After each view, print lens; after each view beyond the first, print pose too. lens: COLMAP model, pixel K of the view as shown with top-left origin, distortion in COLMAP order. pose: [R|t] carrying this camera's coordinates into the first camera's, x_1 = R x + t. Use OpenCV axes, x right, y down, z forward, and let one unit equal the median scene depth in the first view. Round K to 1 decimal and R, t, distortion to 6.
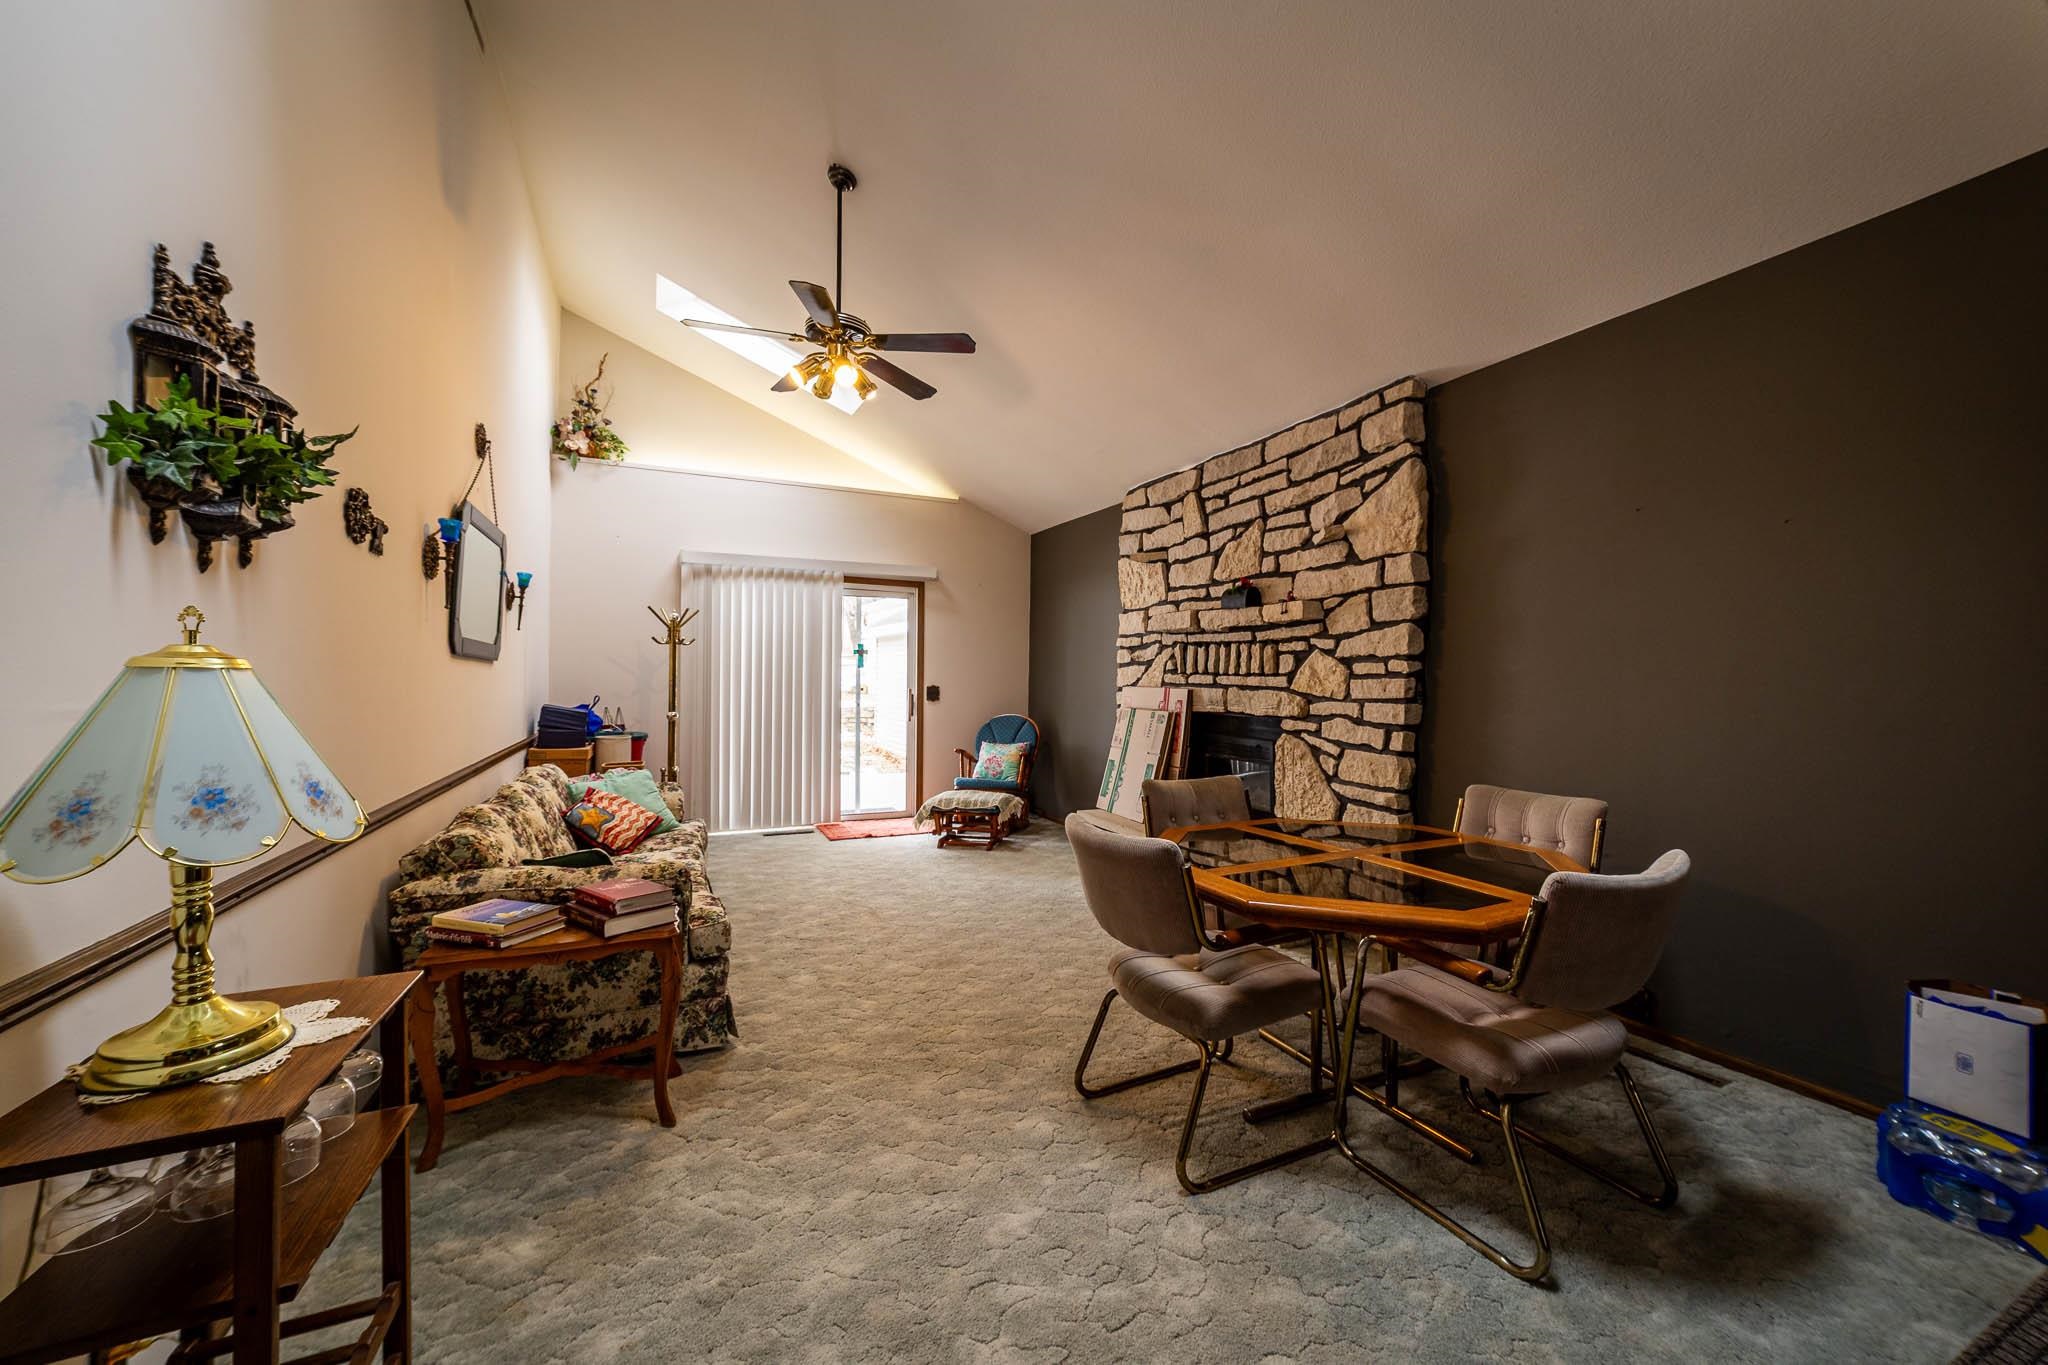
lens RADIAL K [[775.2, 0, 1029.0], [0, 775.2, 672.6], [0, 0, 1]] dist [-0.016466, 0.000589]
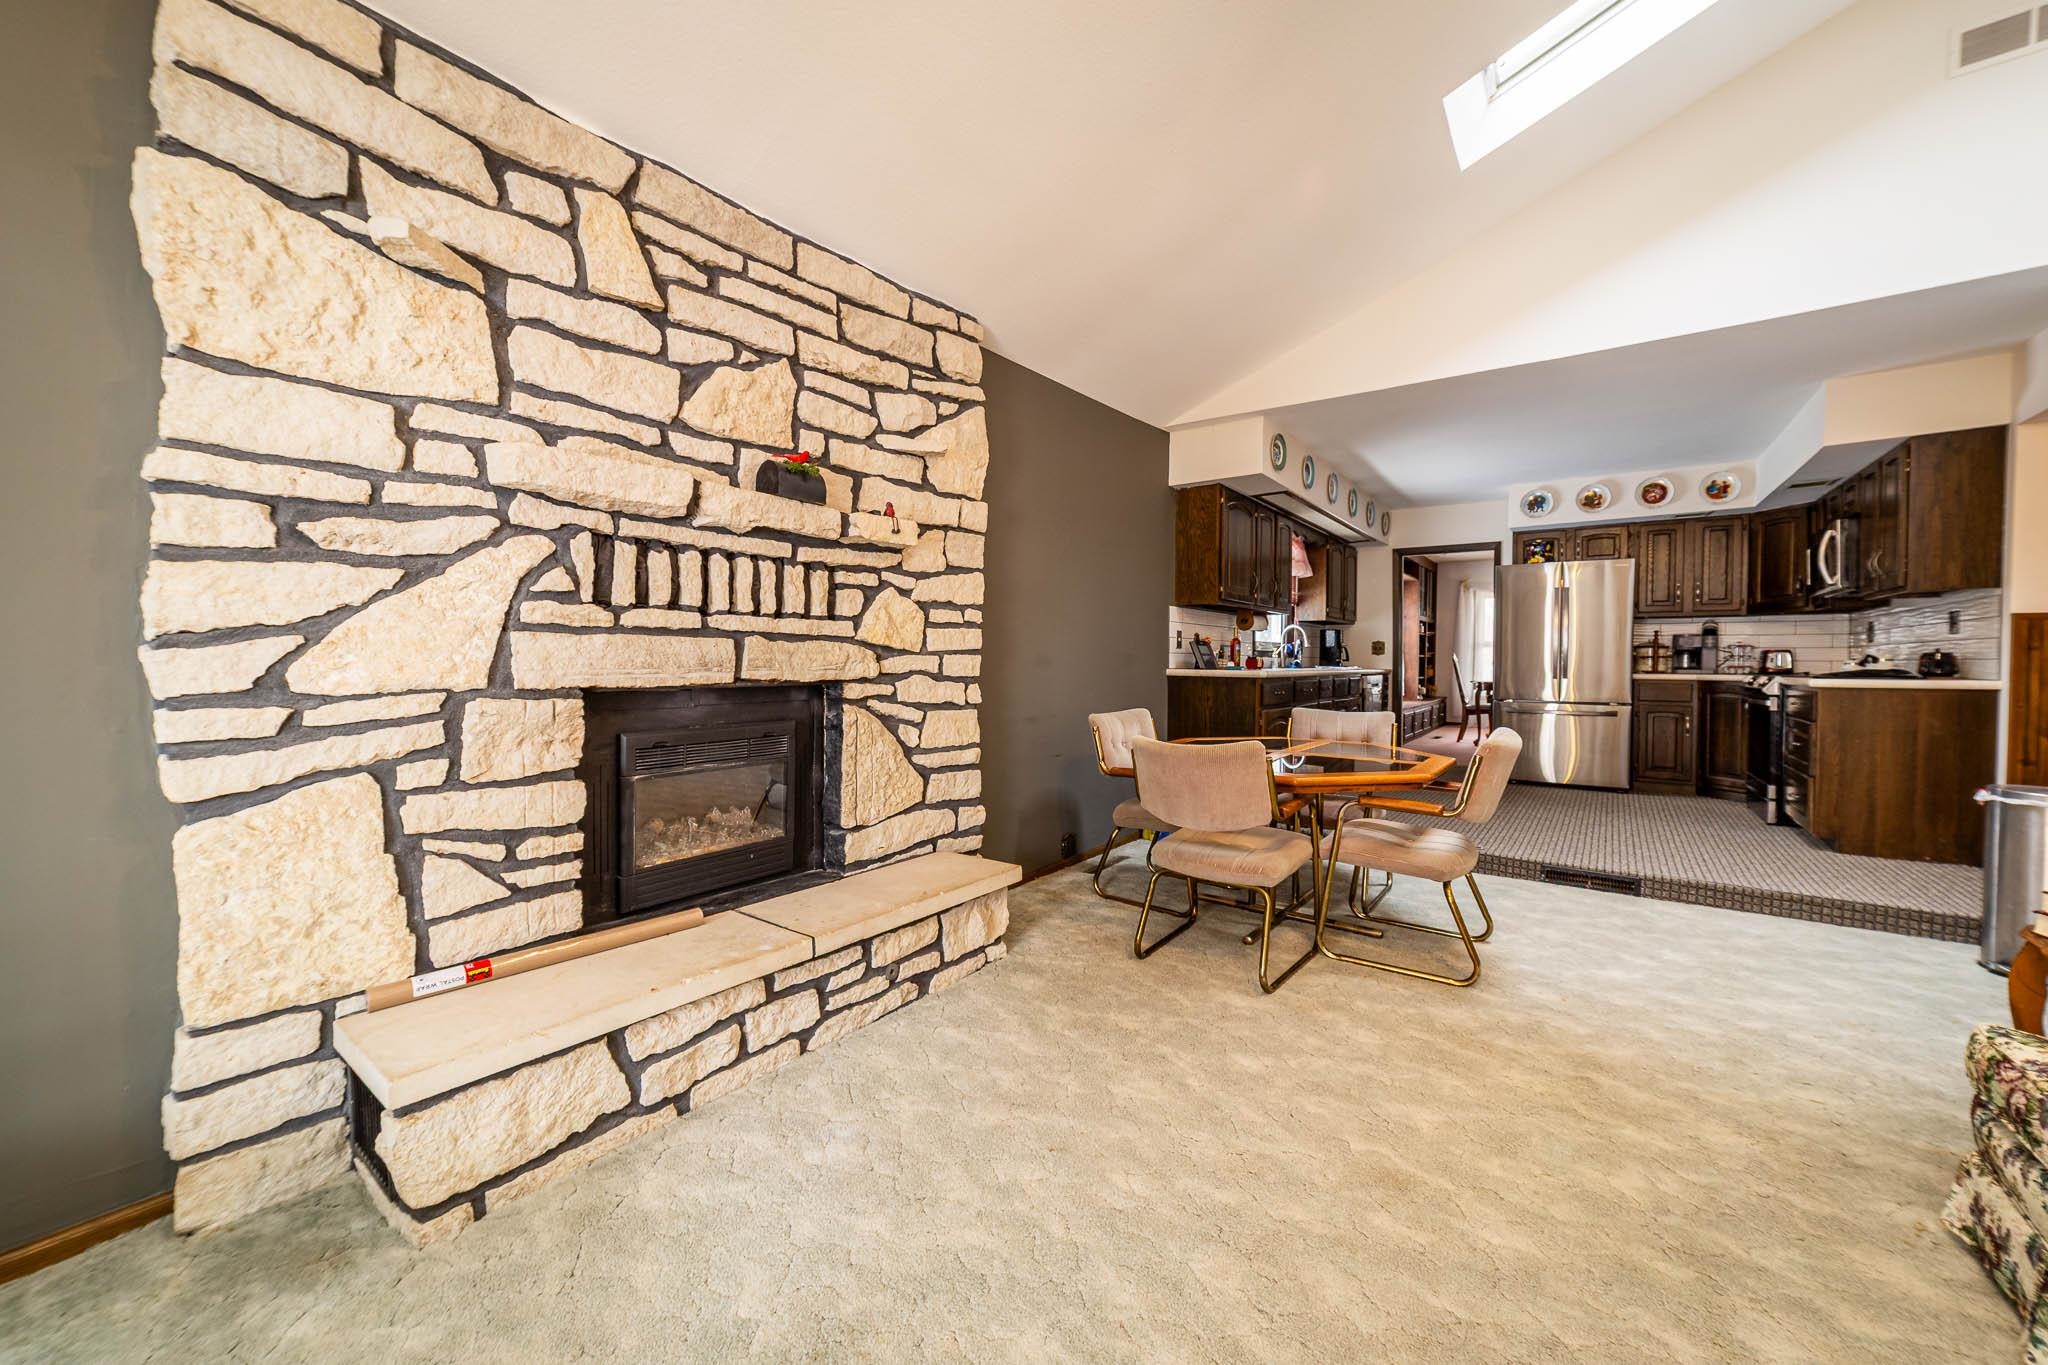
lens RADIAL K [[775.2, 0, 1028.1], [0, 775.2, 677.1], [0, 0, 1]] dist [-0.016466, 0.000589]
pose [[-0.462302, -0.021623, 0.886459, -0.347704], [0.000554, 0.999695, 0.024674, 0.037492], [-0.886722, 0.011898, -0.462149, 1.168835]]
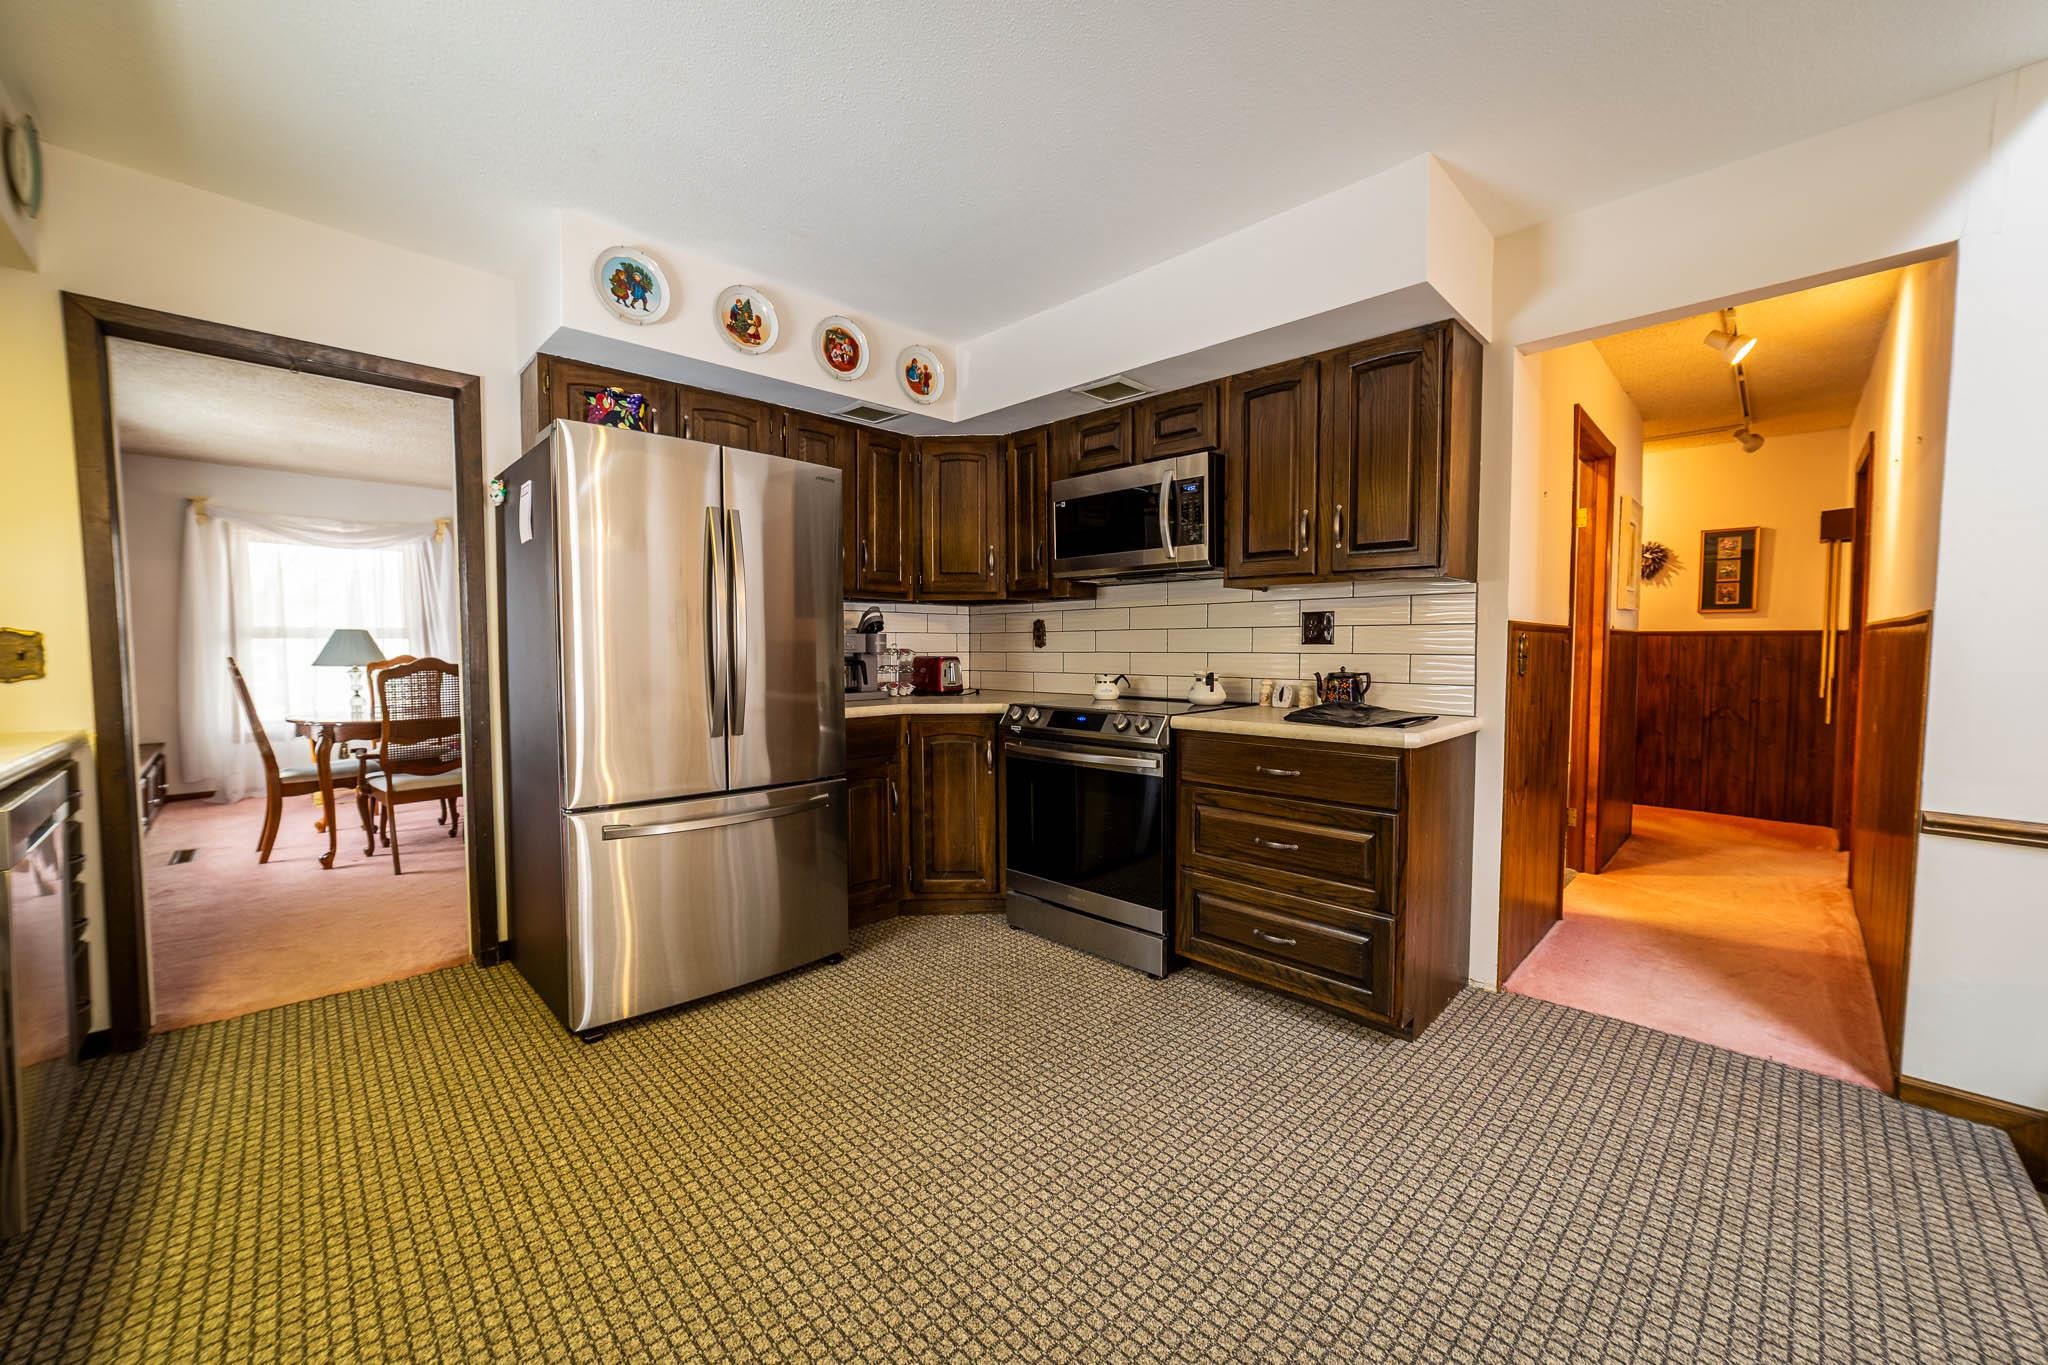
lens RADIAL K [[775.2, 0, 1028.0], [0, 775.2, 677.1], [0, 0, 1]] dist [-0.016466, 0.000589]
pose [[-0.946145, 0.012420, -0.323505, -0.082407], [-0.002480, 0.998956, 0.045605, 0.026857], [0.323734, 0.043951, -0.945127, 0.859375]]
